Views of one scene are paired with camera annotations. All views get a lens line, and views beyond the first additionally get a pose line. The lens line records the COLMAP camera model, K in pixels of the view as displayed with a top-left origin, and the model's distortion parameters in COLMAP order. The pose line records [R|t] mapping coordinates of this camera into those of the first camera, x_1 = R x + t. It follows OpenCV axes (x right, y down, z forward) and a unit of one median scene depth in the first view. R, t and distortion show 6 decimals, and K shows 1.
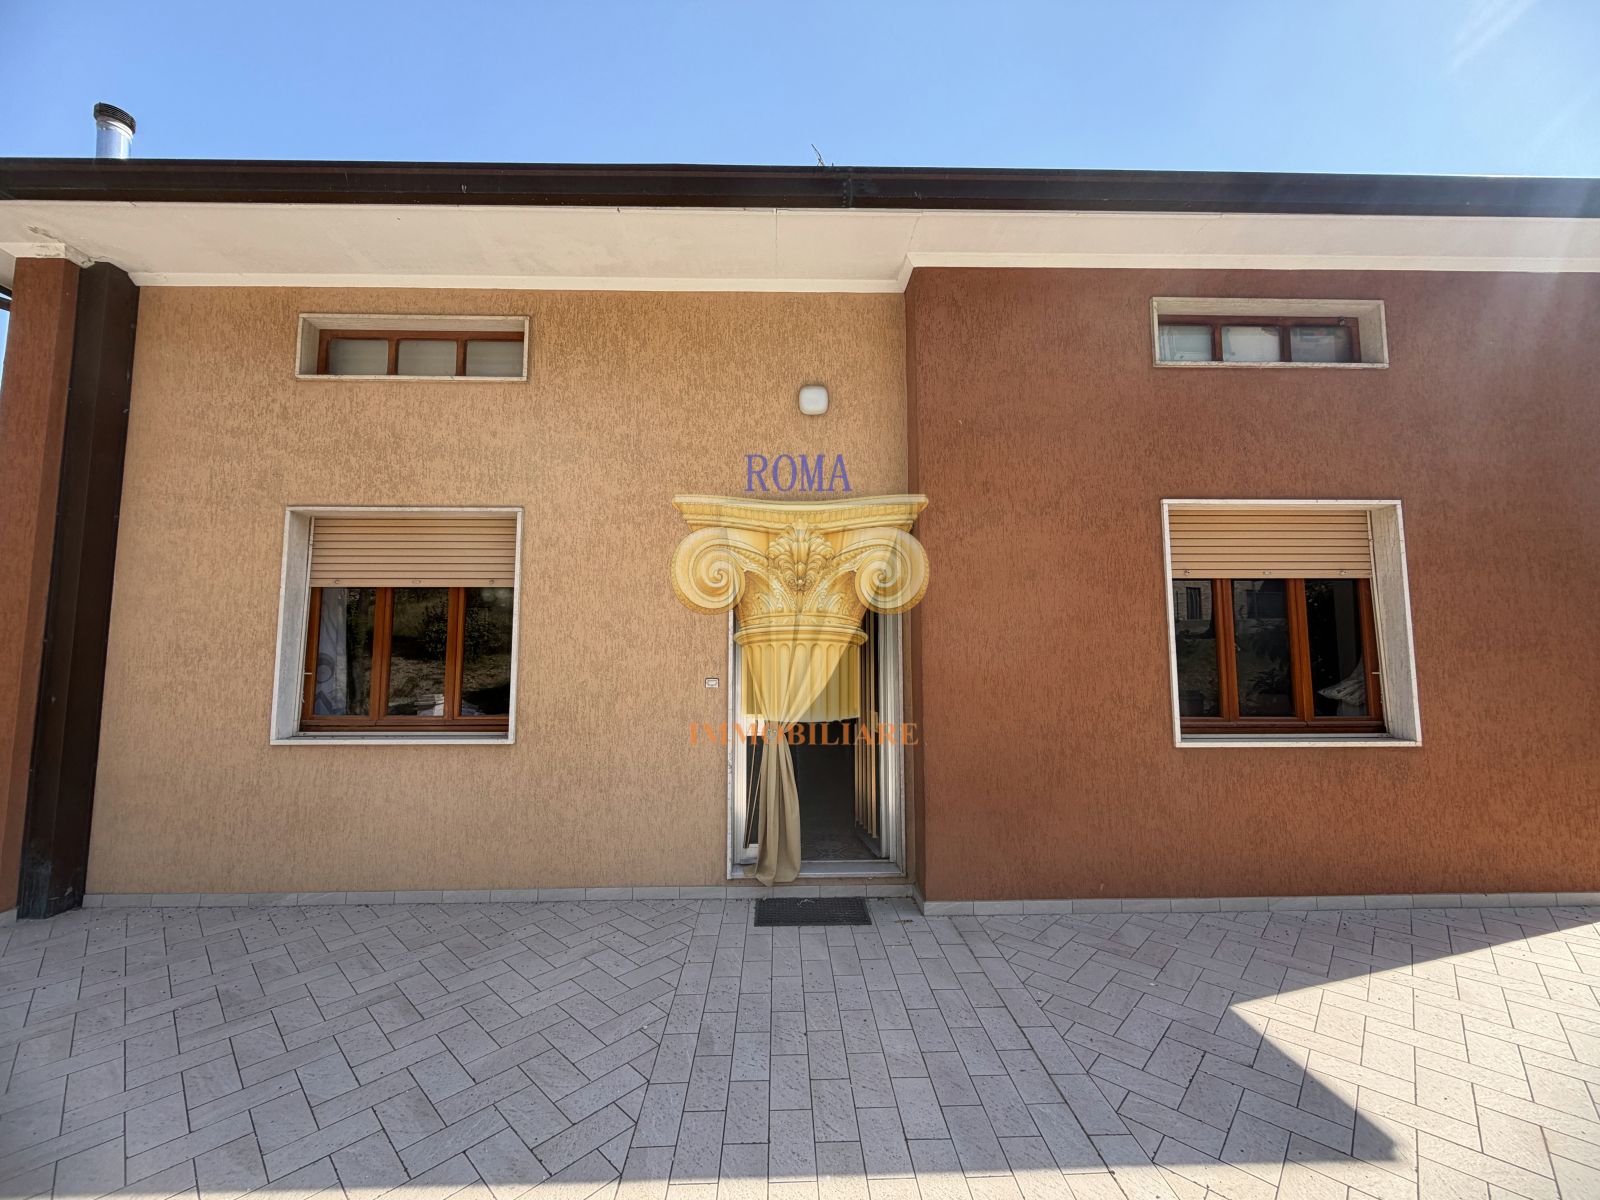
lens RADIAL K [[637.9, 0, 798.0], [0, 637.9, 603.6], [0, 0, 1]] dist [0.001710, 0.000221]
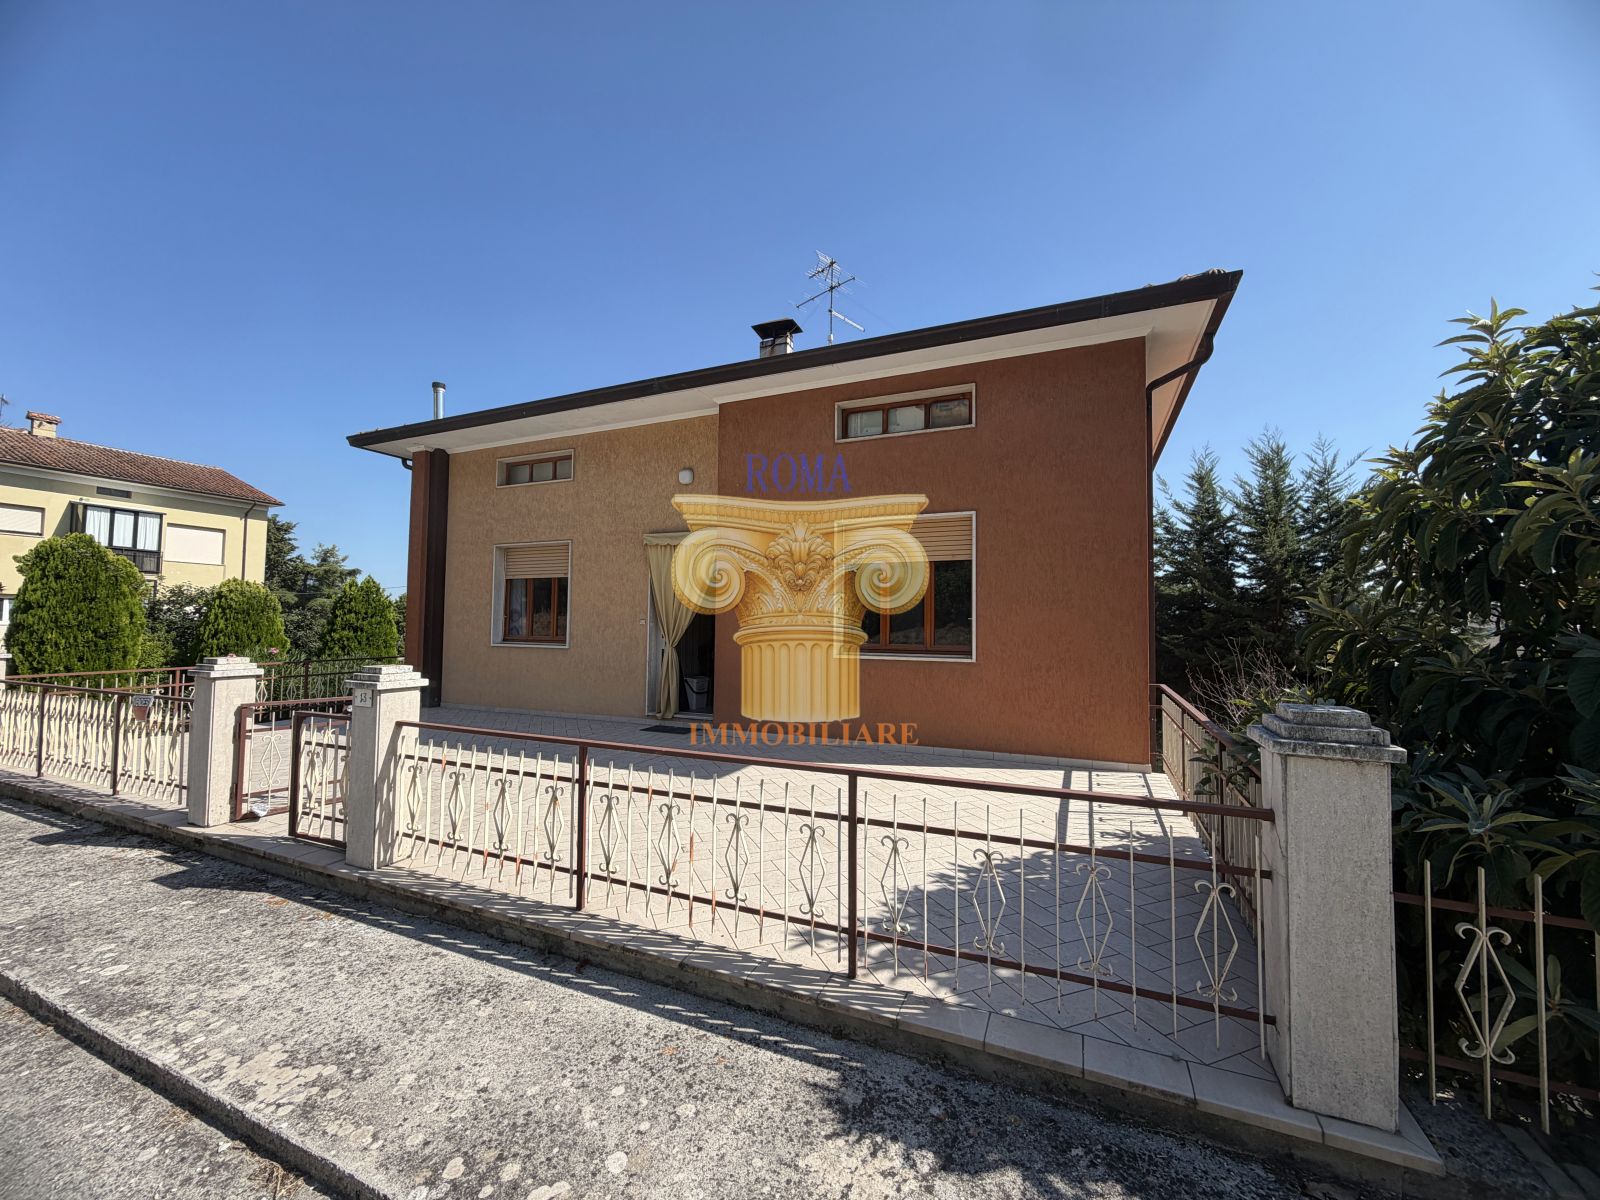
lens RADIAL K [[637.9, 0, 797.8], [0, 637.9, 595.6], [0, 0, 1]] dist [0.001710, 0.000221]
pose [[0.902918, -0.009983, -0.429697, 1.186922], [0.028402, 0.998931, 0.036473, -0.020517], [0.428874, -0.045136, 0.902236, -0.628020]]
